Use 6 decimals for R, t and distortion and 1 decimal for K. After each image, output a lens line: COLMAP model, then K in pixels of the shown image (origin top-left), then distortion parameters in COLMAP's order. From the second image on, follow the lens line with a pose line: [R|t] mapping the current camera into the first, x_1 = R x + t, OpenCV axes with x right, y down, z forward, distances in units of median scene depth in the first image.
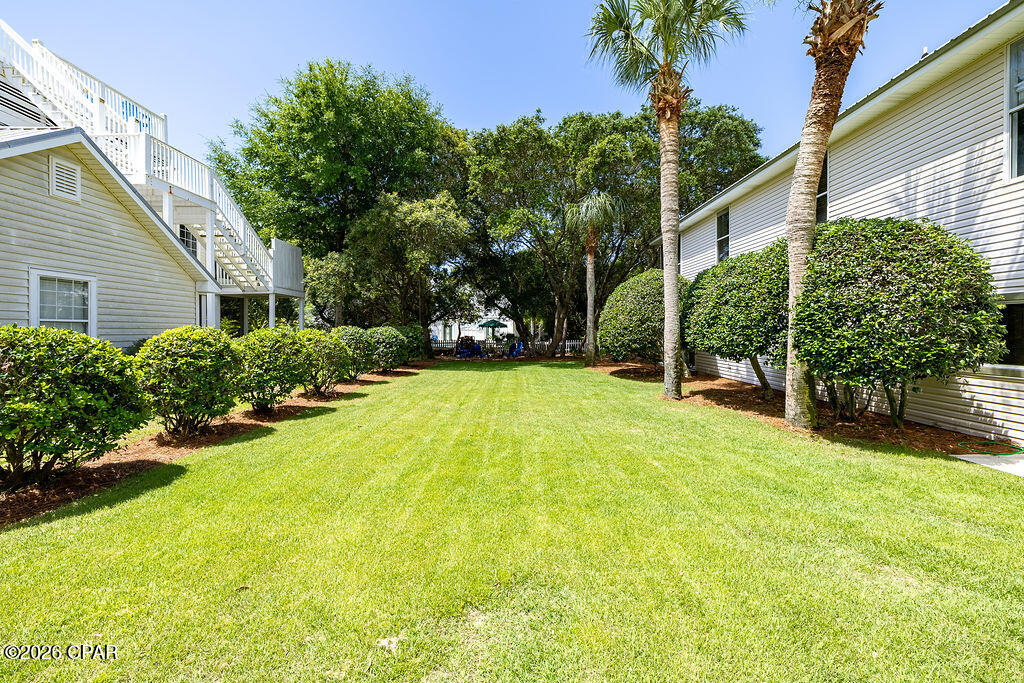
lens RADIAL K [[425.3, 0, 508.9], [0, 425.3, 336.2], [0, 0, 1]] dist [-0.001977, 0.000610]
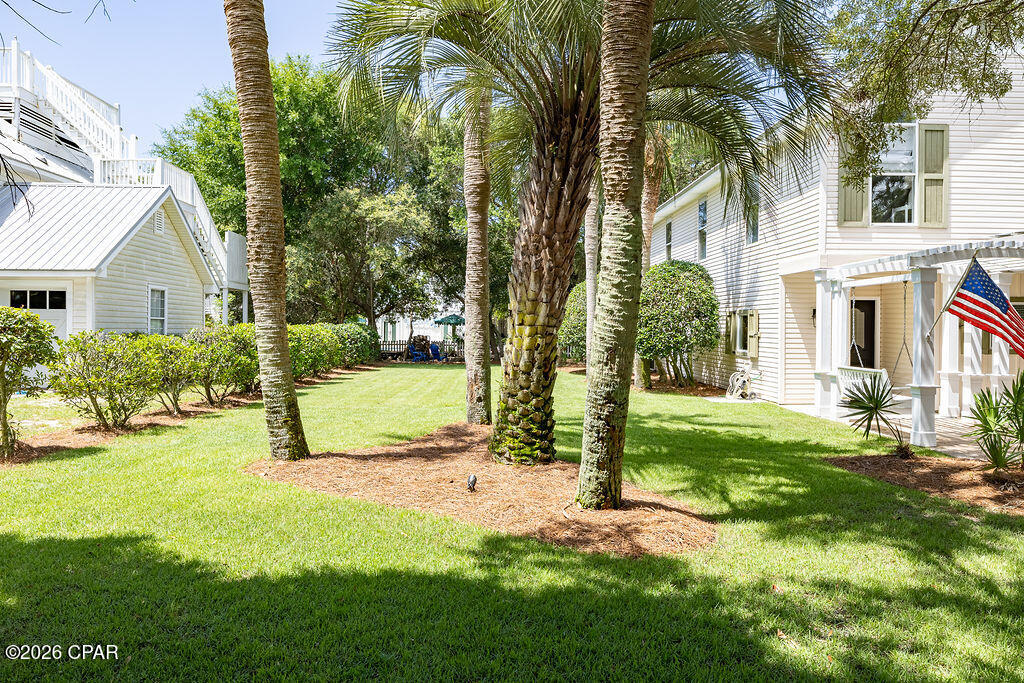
lens RADIAL K [[740.6, 0, 516.0], [0, 740.6, 341.9], [0, 0, 1]] dist [0.003884, 0.001951]
pose [[0.998866, 0.008430, 0.046861, 0.017816], [-0.008571, 0.999959, 0.002806, 0.008057], [-0.046835, -0.003204, 0.998897, -0.473914]]
